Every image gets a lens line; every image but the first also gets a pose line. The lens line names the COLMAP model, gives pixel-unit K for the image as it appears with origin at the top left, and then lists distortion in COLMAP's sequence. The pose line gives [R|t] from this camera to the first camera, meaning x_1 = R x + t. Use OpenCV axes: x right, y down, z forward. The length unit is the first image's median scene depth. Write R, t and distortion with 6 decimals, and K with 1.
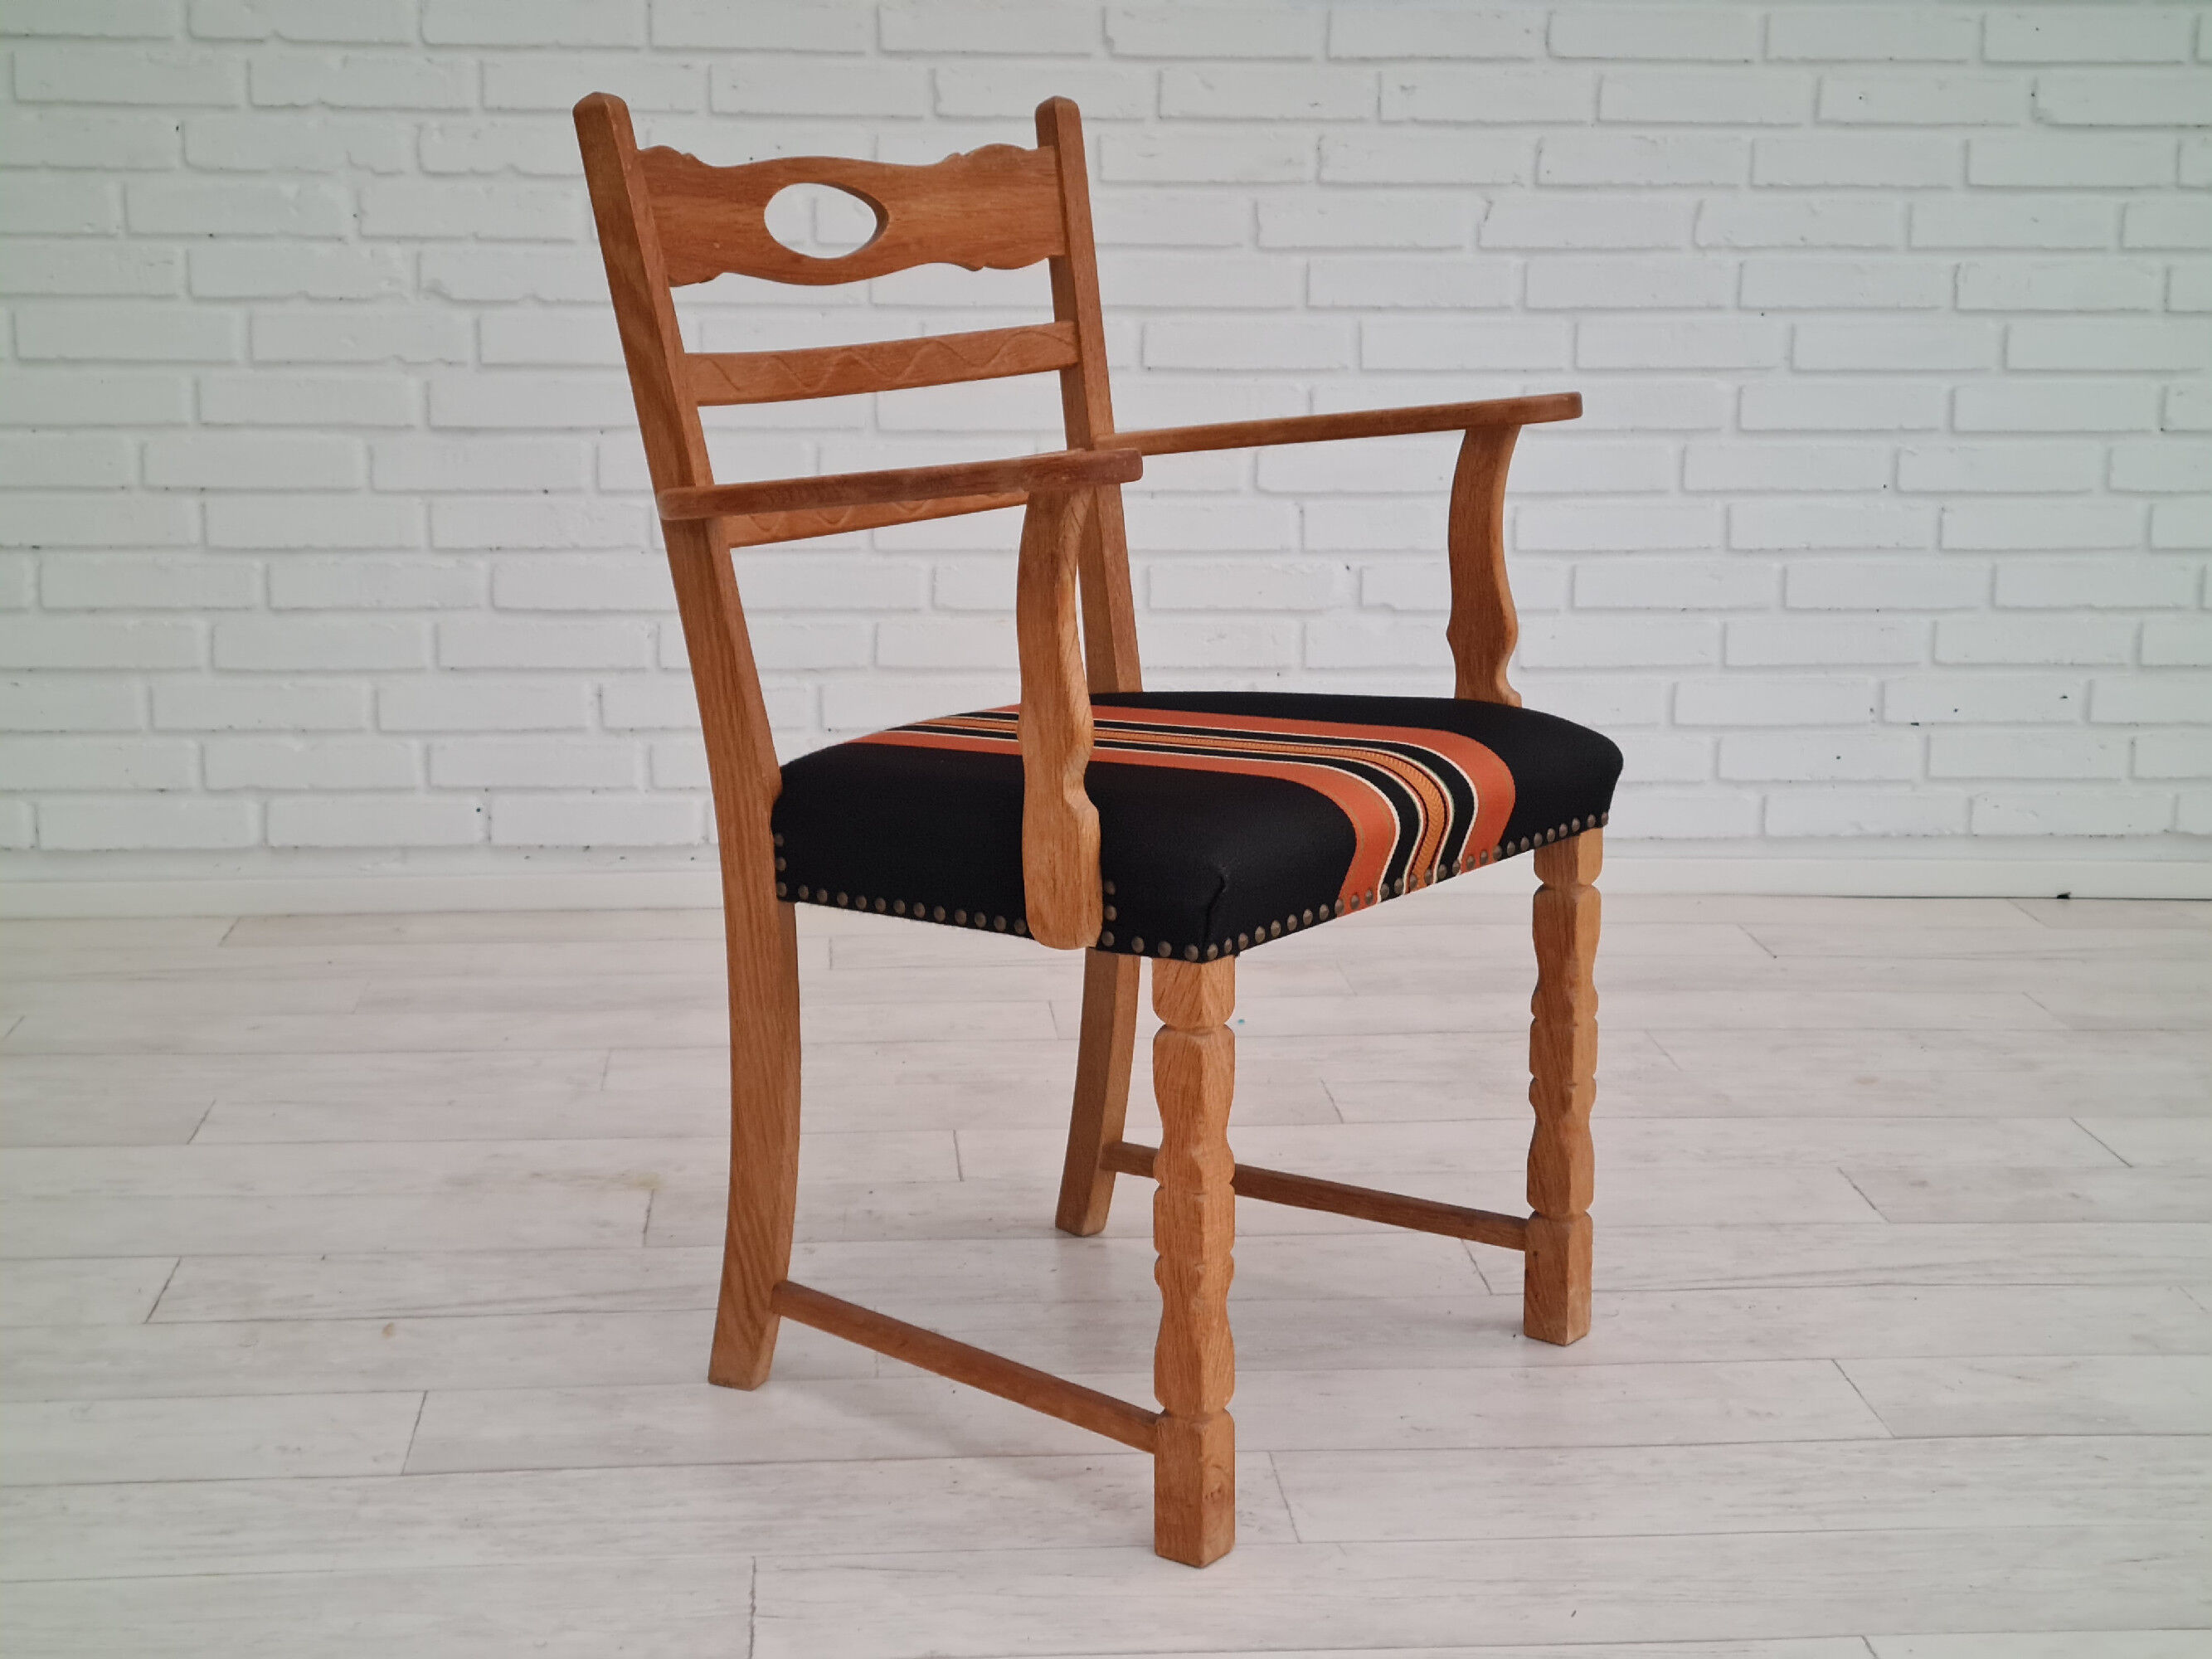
lens RADIAL K [[3398.7, 0, 1109.0], [0, 3398.7, 785.5], [0, 0, 1]] dist [0.074987, 0.000000]
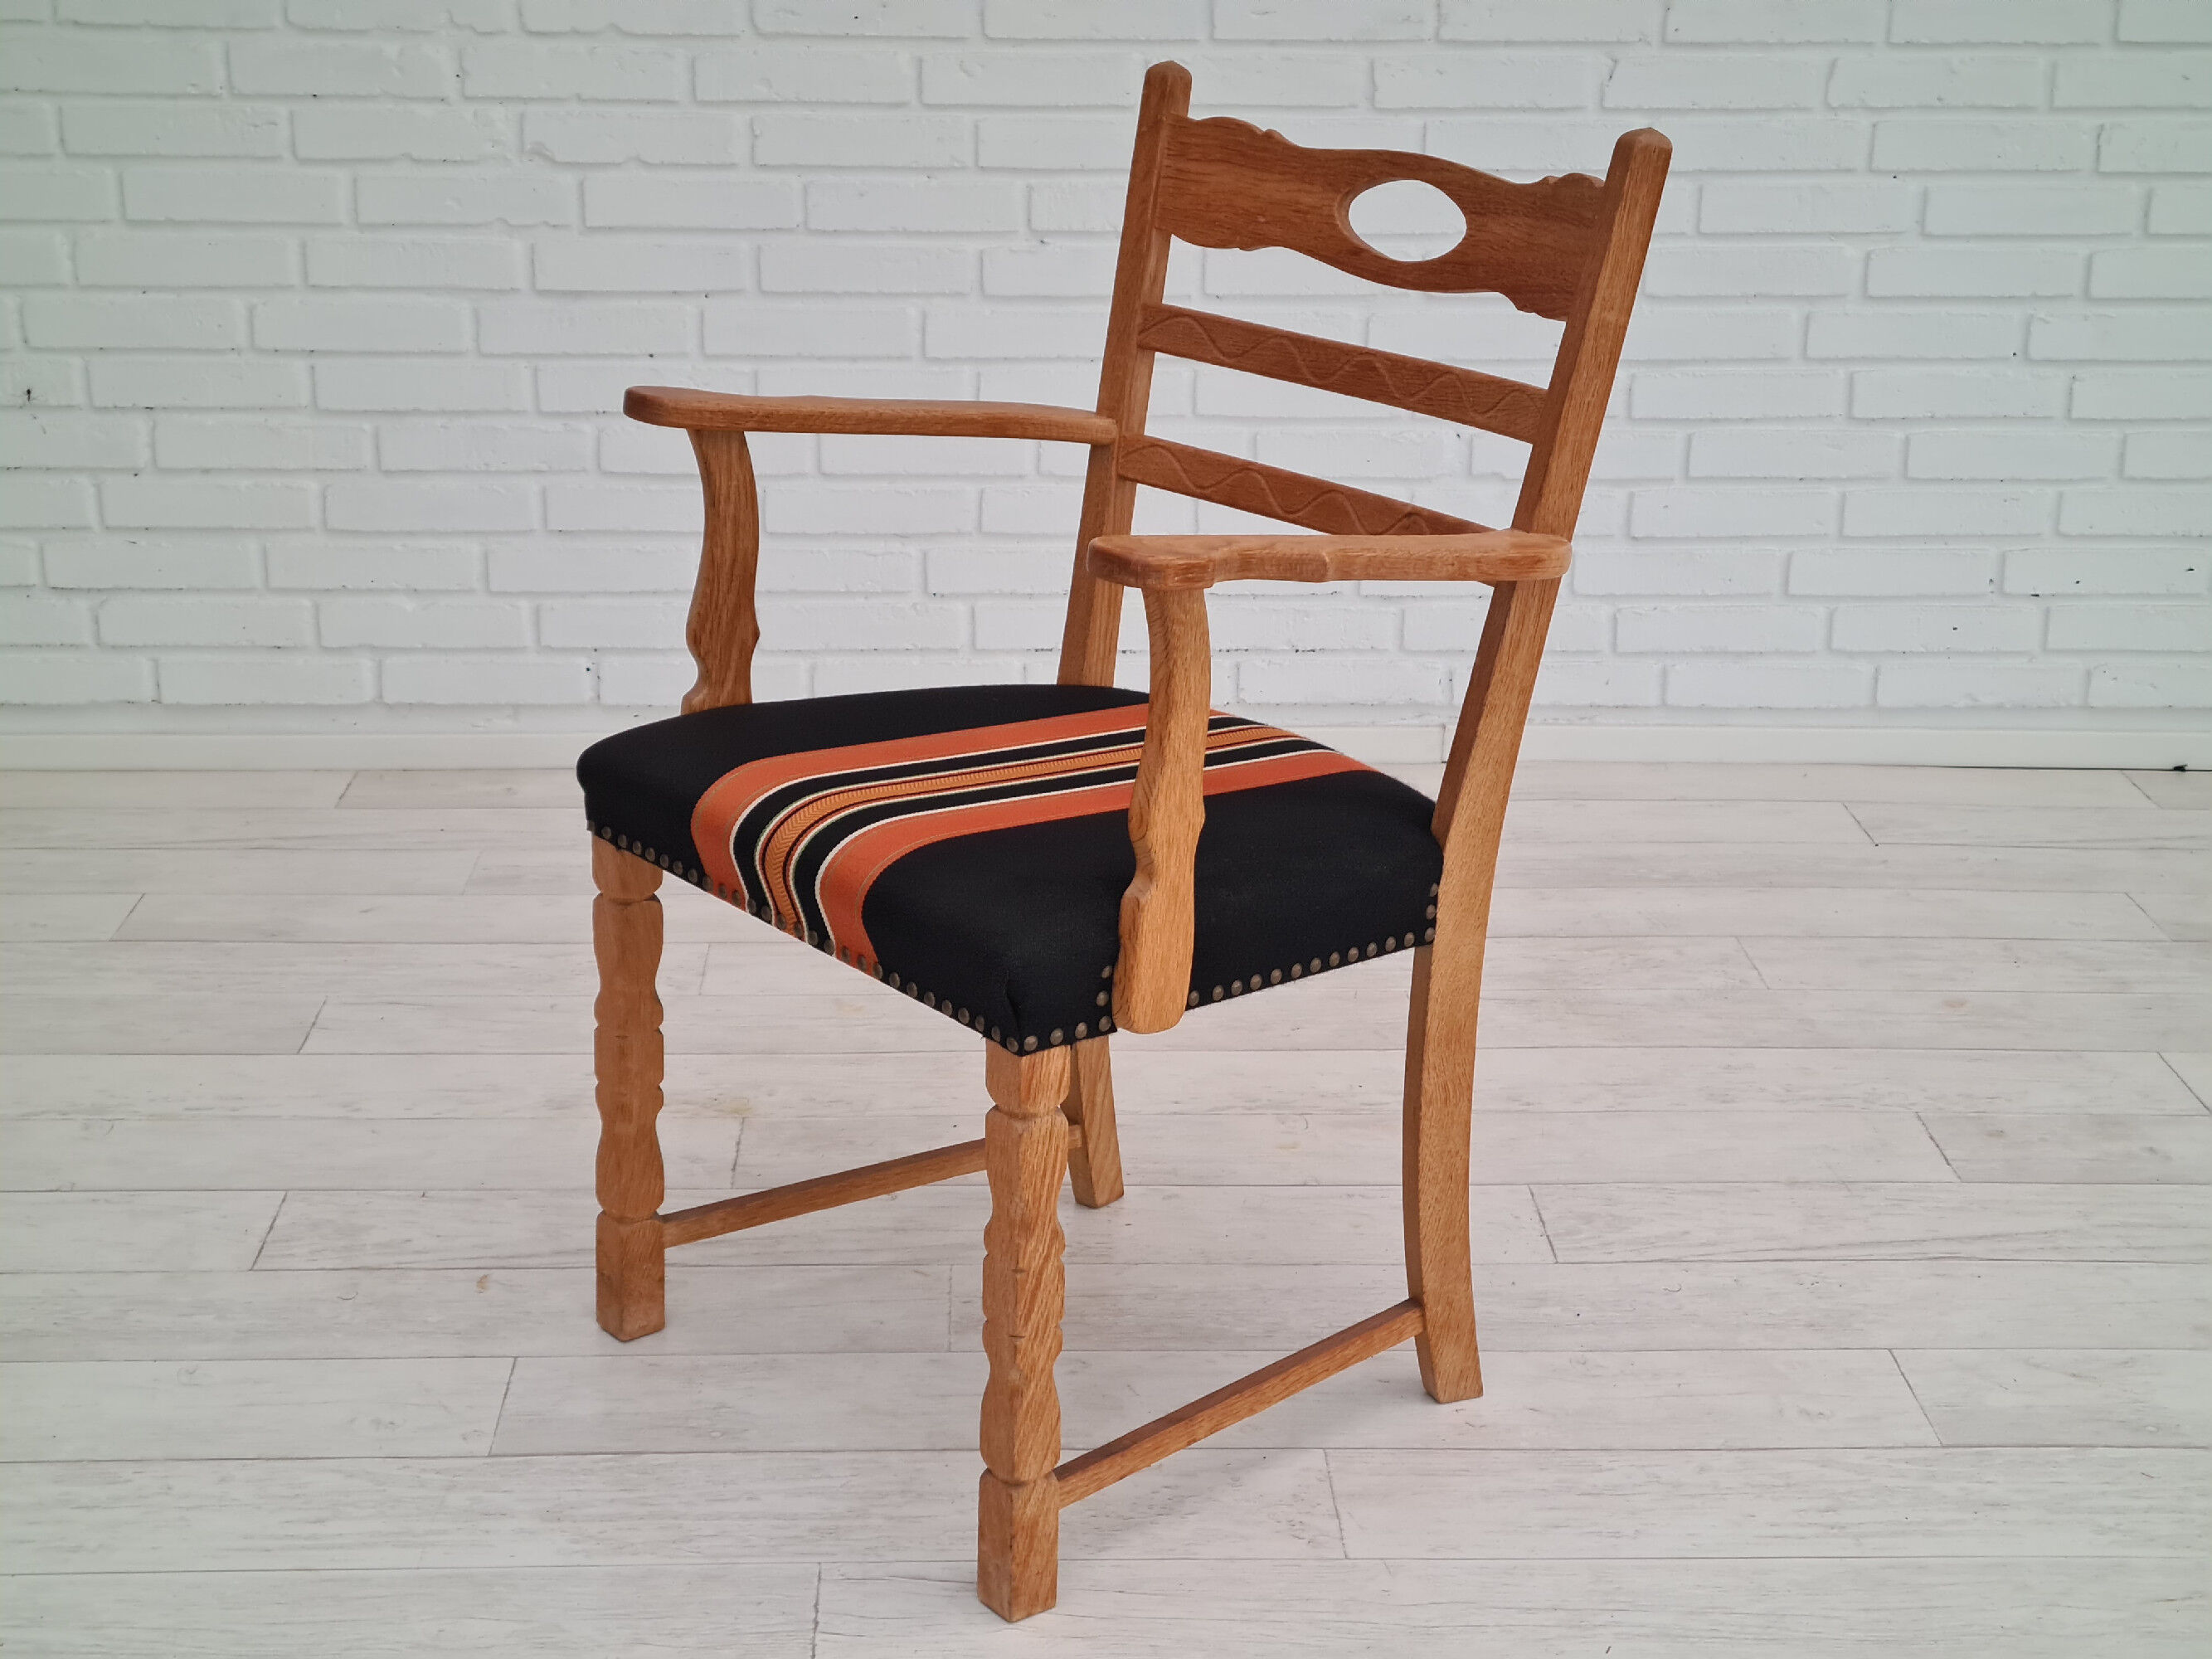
lens RADIAL K [[3398.7, 0, 1094.7], [0, 3398.7, 849.7], [0, 0, 1]] dist [0.074987, 0.000000]
pose [[0.998682, 0.017223, -0.048347, 0.015184], [-0.011032, 0.992030, 0.125518, -0.070206], [0.050124, -0.124819, 0.990913, 0.000611]]
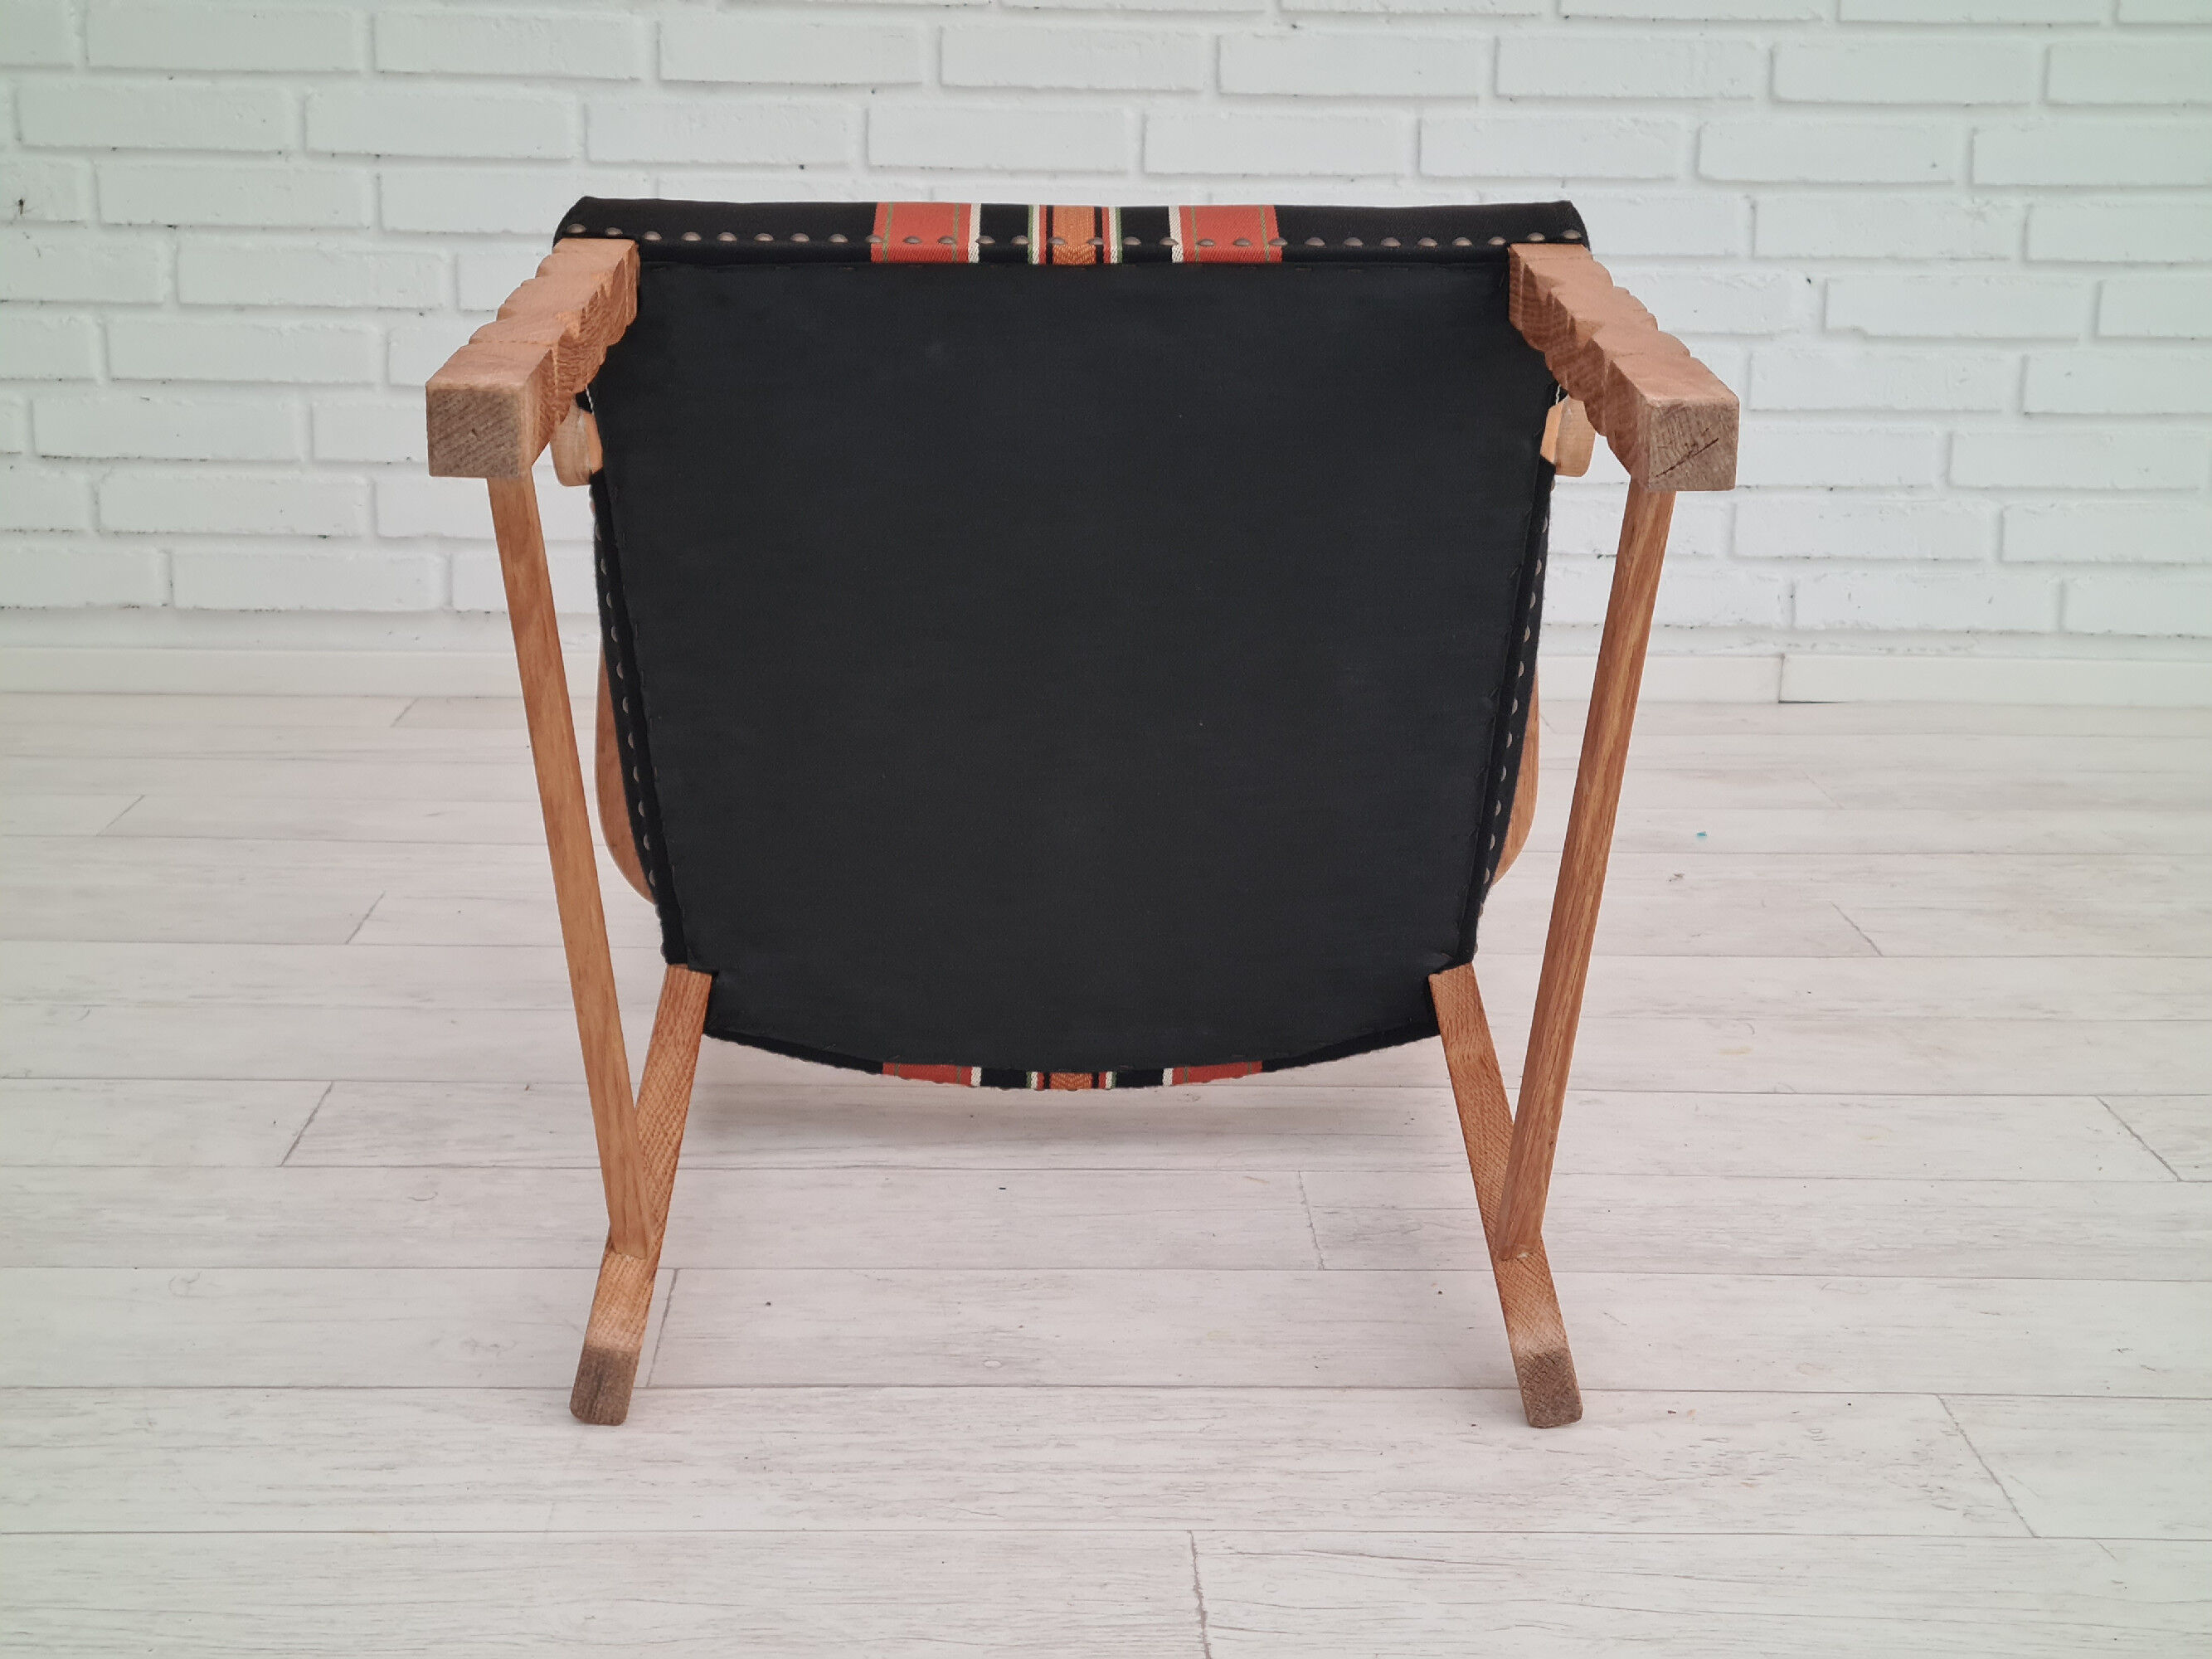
lens RADIAL K [[3398.7, 0, 1105.6], [0, 3398.7, 810.1], [0, 0, 1]] dist [0.074987, 0.000000]
pose [[0.998566, 0.019501, -0.049859, -0.052388], [-0.018204, 0.999488, 0.026327, 0.042067], [0.050347, -0.025381, 0.998409, 0.206960]]
